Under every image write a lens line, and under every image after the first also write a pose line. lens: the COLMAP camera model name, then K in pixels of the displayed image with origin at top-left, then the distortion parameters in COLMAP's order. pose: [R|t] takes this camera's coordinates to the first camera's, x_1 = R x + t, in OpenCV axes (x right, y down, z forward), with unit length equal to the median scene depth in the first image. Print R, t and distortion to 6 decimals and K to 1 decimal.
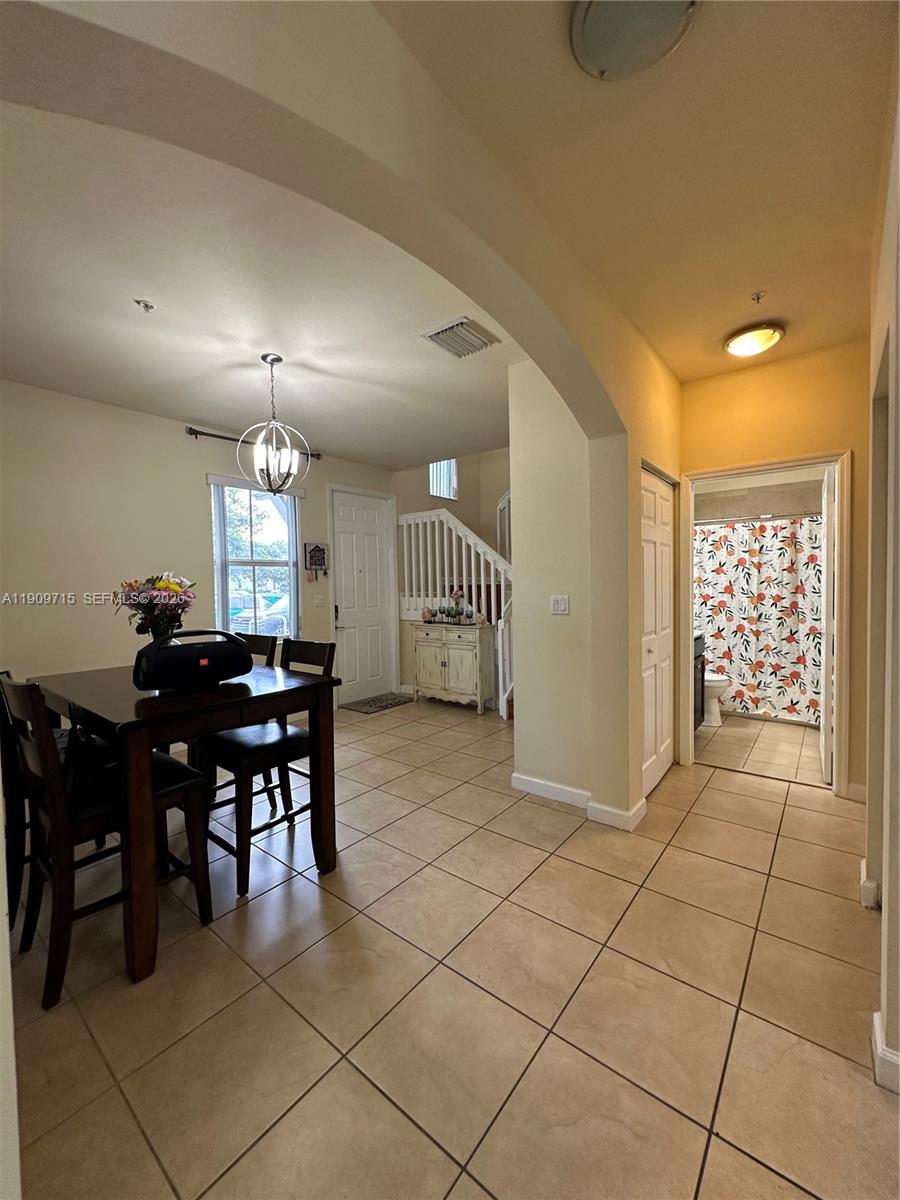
lens RADIAL K [[480.9, 0, 439.5], [0, 480.9, 597.4], [0, 0, 1]] dist [-0.007689, 0.001736]
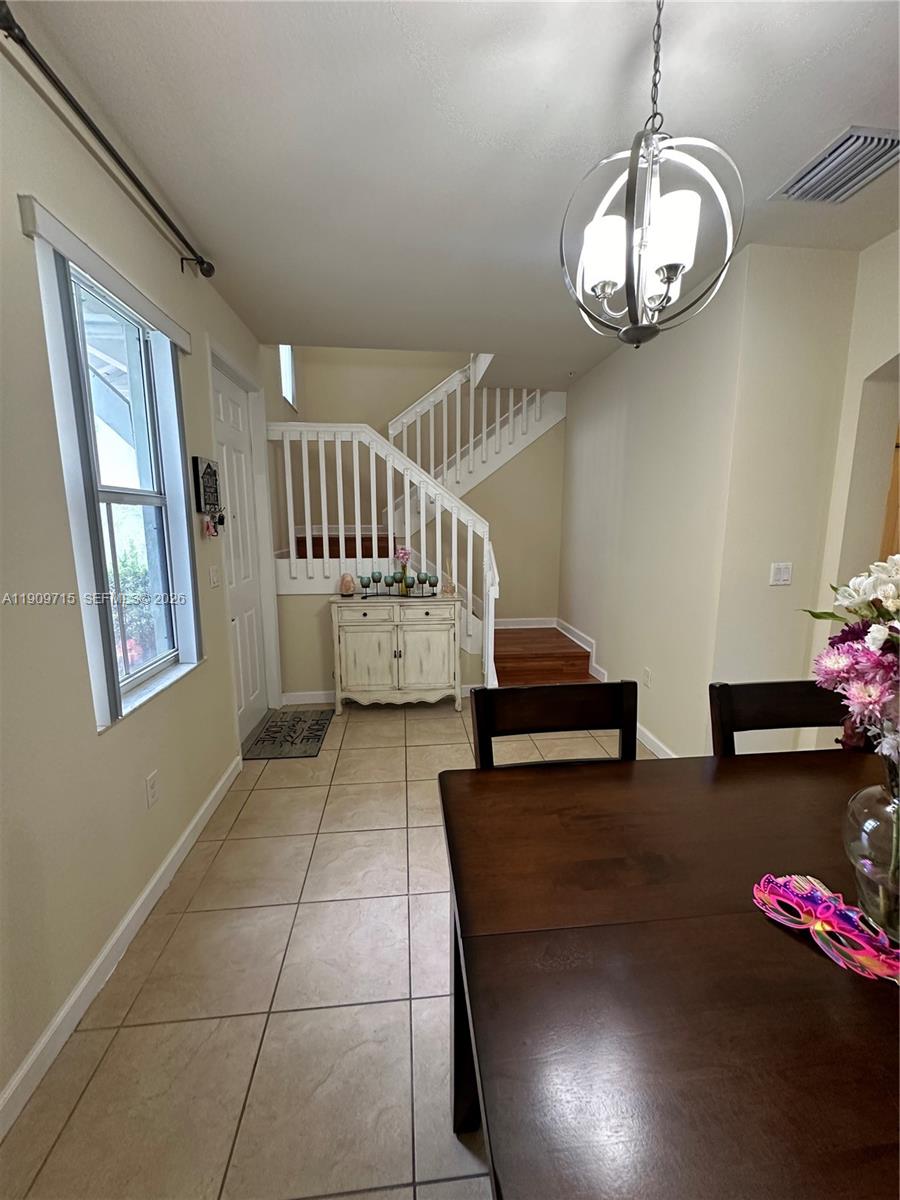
lens RADIAL K [[480.9, 0, 454.6], [0, 480.9, 594.7], [0, 0, 1]] dist [-0.007689, 0.001736]
pose [[0.698928, -0.087809, 0.709781, -0.430698], [0.008652, 0.993400, 0.114376, -0.028481], [-0.715140, -0.073799, 0.695075, 0.459214]]
